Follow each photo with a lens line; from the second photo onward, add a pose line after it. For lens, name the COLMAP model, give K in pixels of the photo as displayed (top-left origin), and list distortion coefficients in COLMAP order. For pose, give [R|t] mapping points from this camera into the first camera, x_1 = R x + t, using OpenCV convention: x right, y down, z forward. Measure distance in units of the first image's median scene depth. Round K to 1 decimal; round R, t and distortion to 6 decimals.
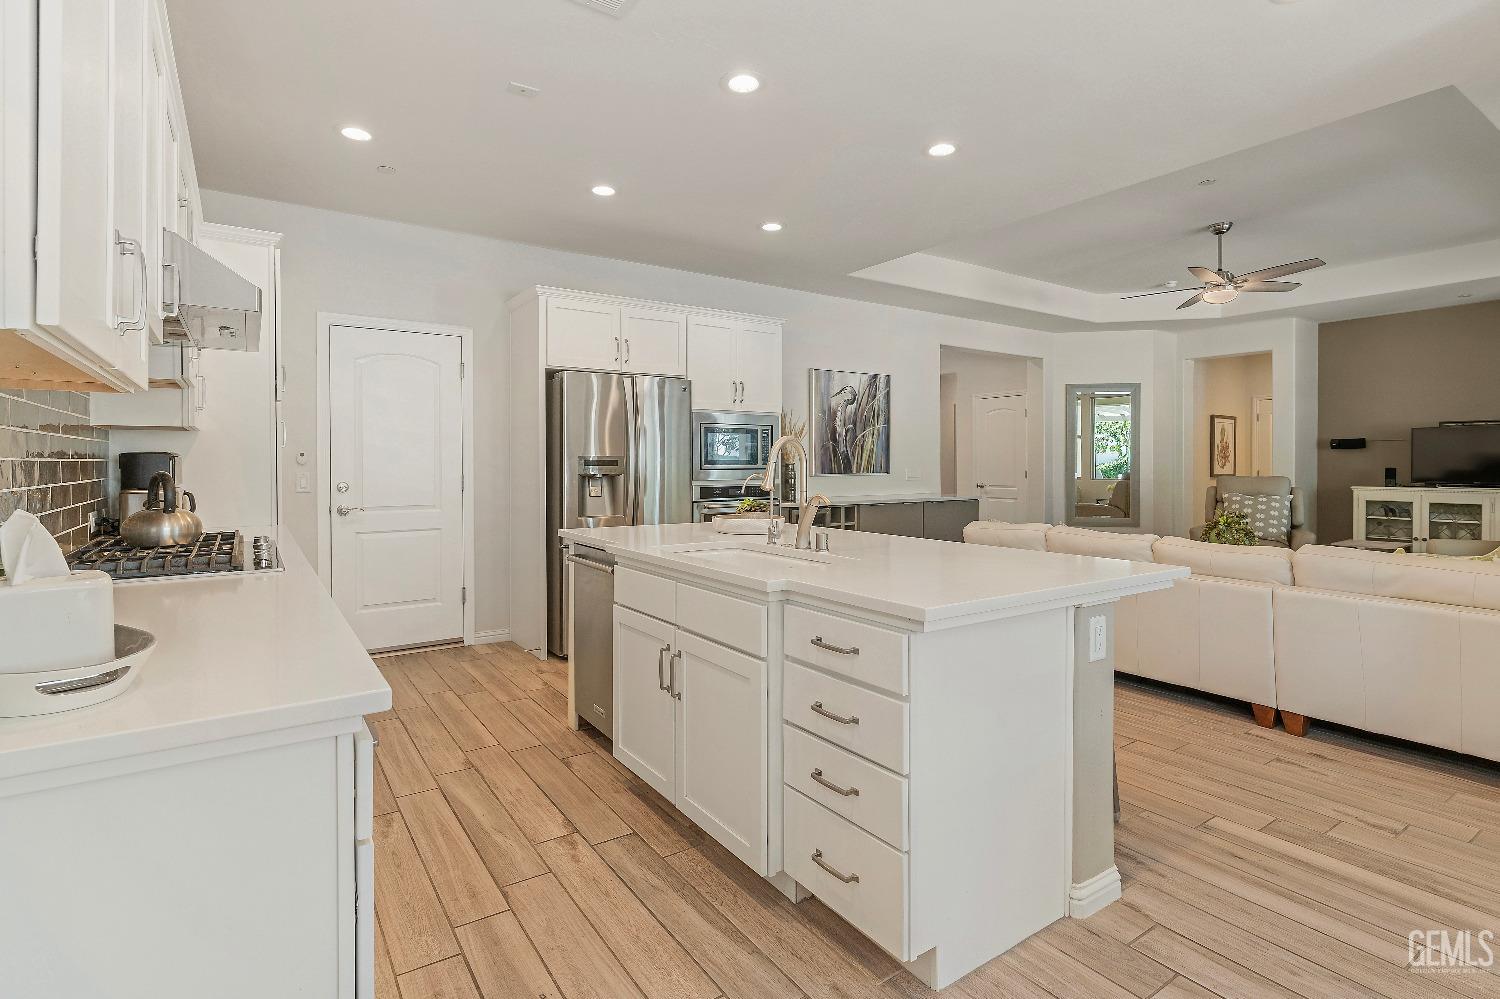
lens RADIAL K [[722.9, 0, 752.1], [0, 722.9, 470.0], [0, 0, 1]] dist [-0.001147, -0.000308]
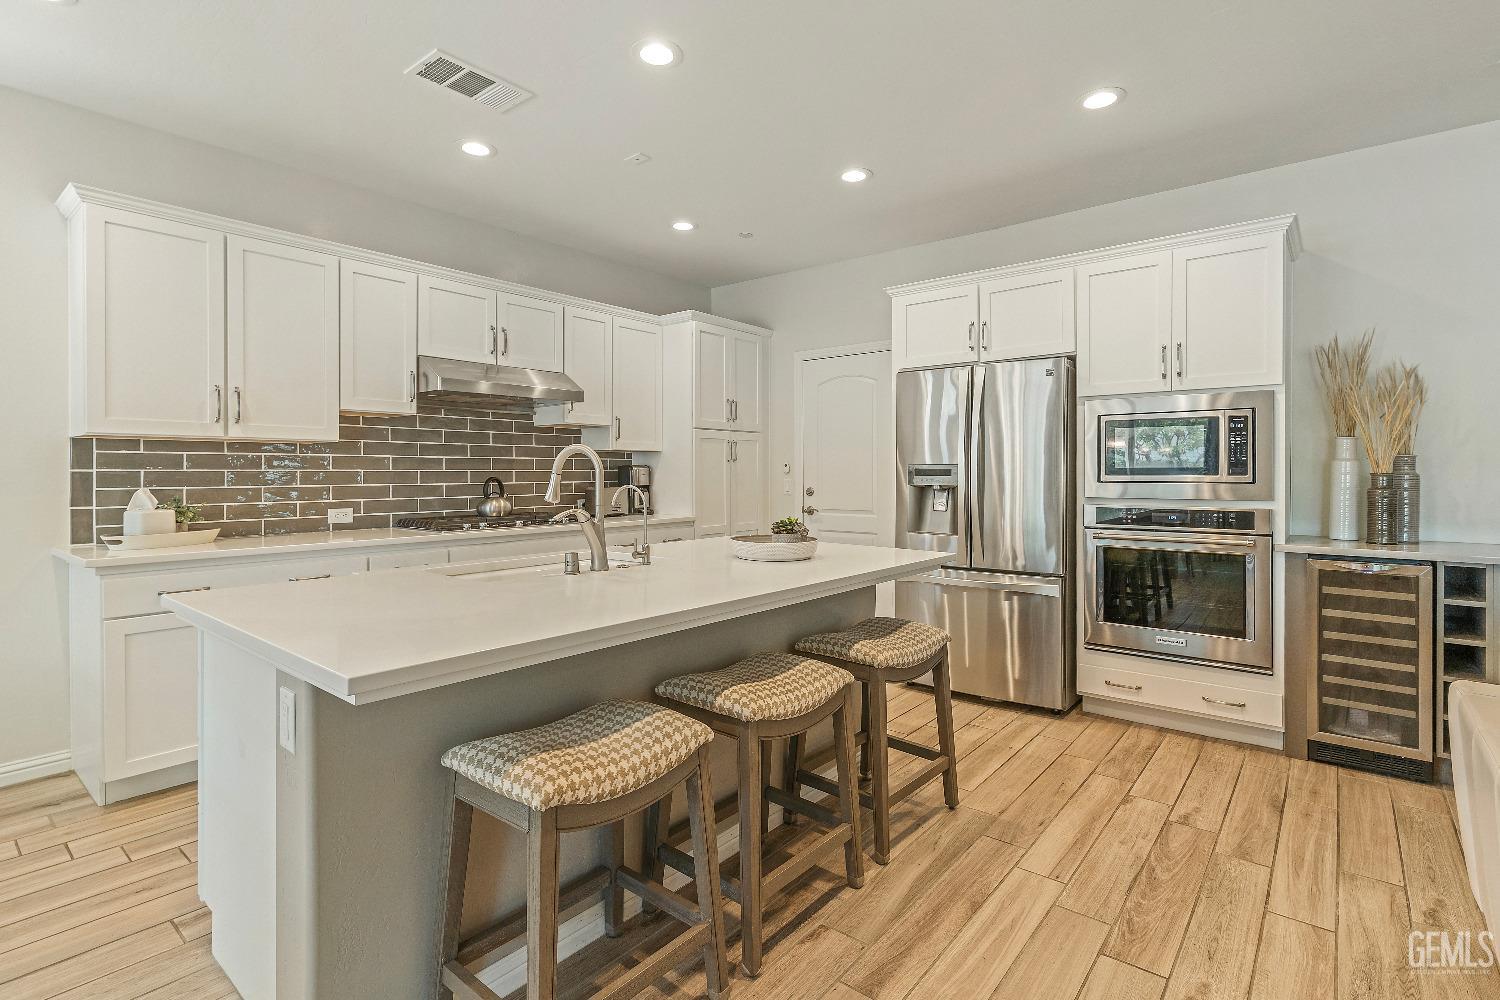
lens RADIAL K [[722.9, 0, 752.1], [0, 722.9, 470.5], [0, 0, 1]] dist [-0.001147, -0.000308]
pose [[0.266548, -0.000135, -0.963822, 0.594330], [-0.010773, 0.999937, -0.003120, -0.007110], [0.963761, 0.011215, 0.266530, 0.579219]]
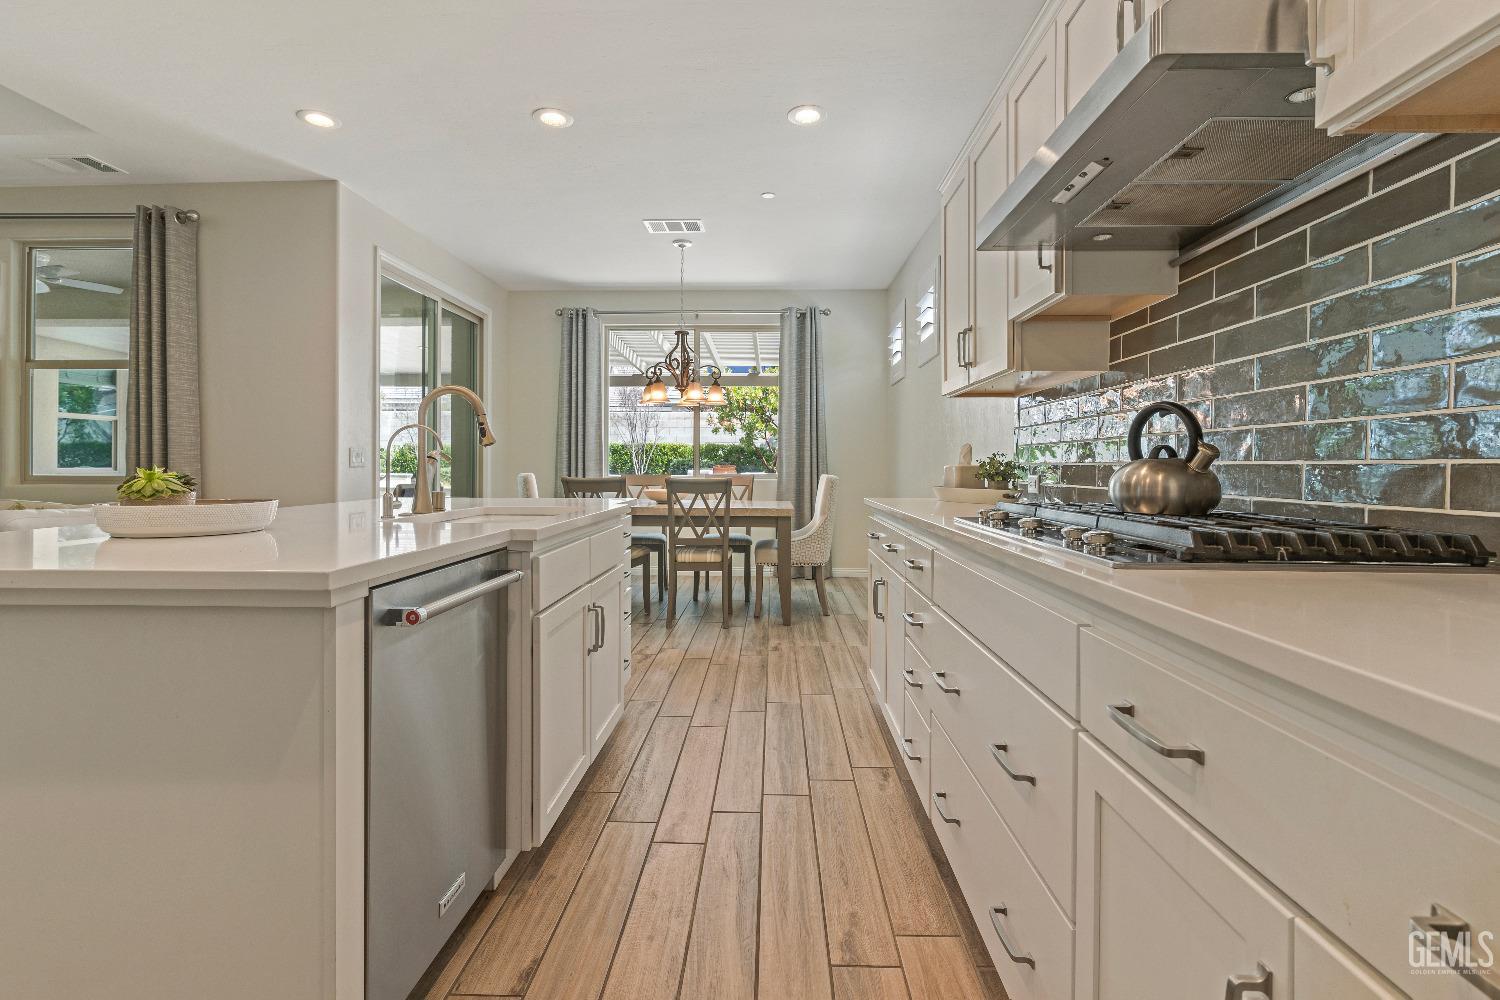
lens RADIAL K [[722.9, 0, 752.1], [0, 722.9, 470.5], [0, 0, 1]] dist [-0.001147, -0.000308]
pose [[-0.801971, -0.007676, 0.597313, -0.464248], [-0.000394, 0.999924, 0.012320, 0.029648], [-0.597362, 0.009645, -0.801914, 0.888704]]
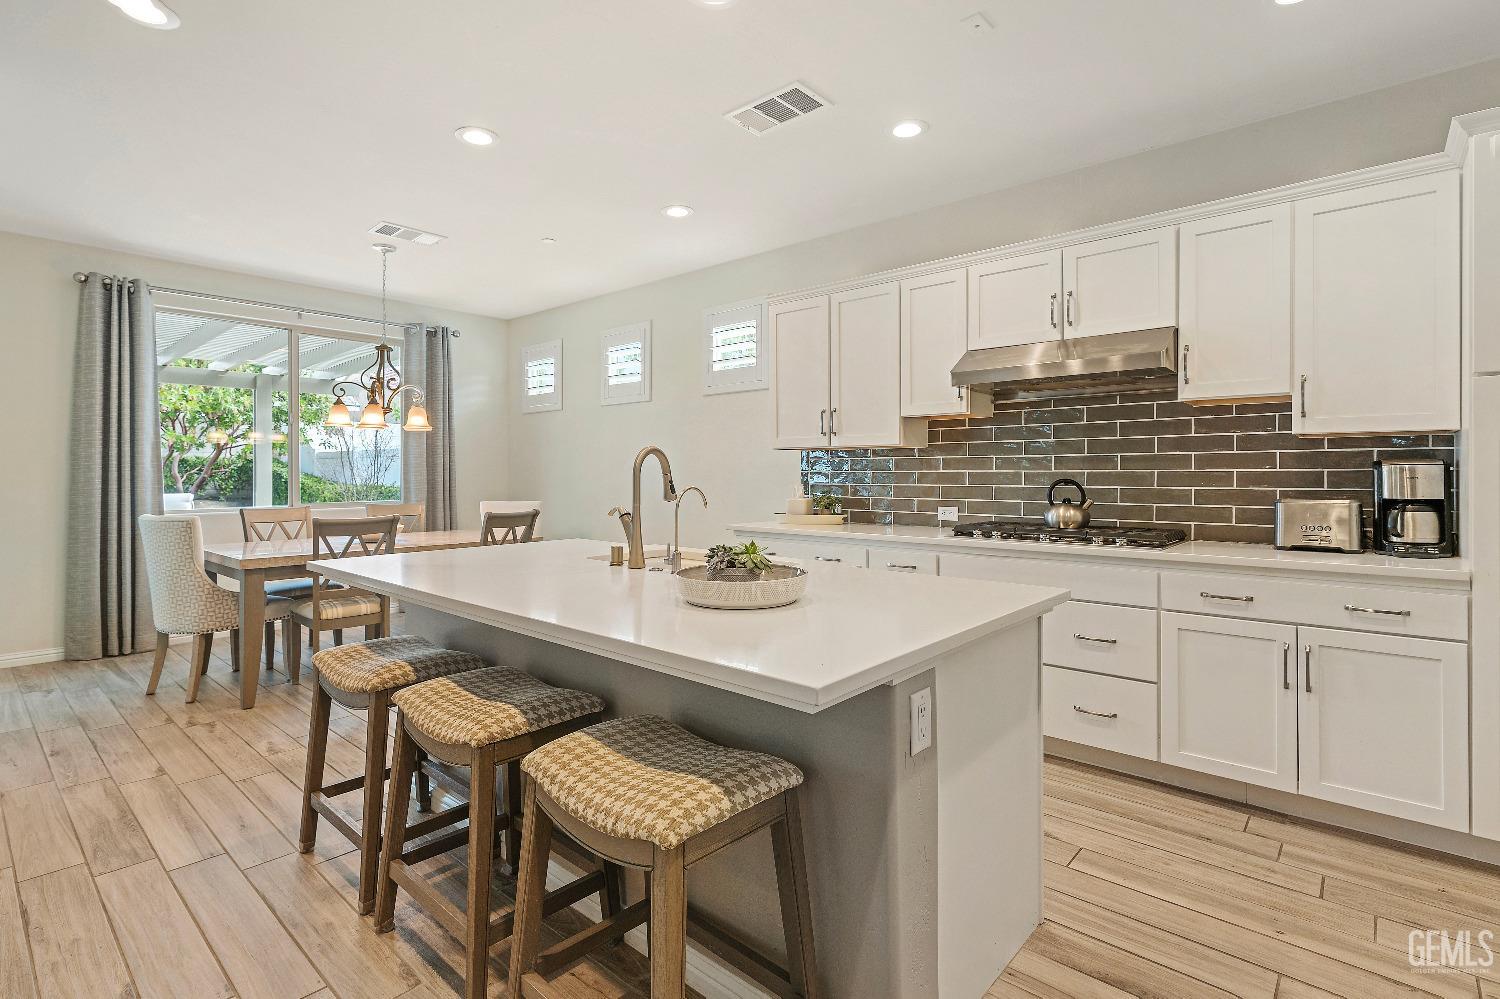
lens RADIAL K [[722.9, 0, 752.1], [0, 722.9, 470.0], [0, 0, 1]] dist [-0.001147, -0.000308]
pose [[-0.972699, 0.000957, -0.232069, 0.086032], [-0.000551, 0.999979, 0.006431, -0.012102], [0.232070, 0.006383, -0.972678, 1.175457]]
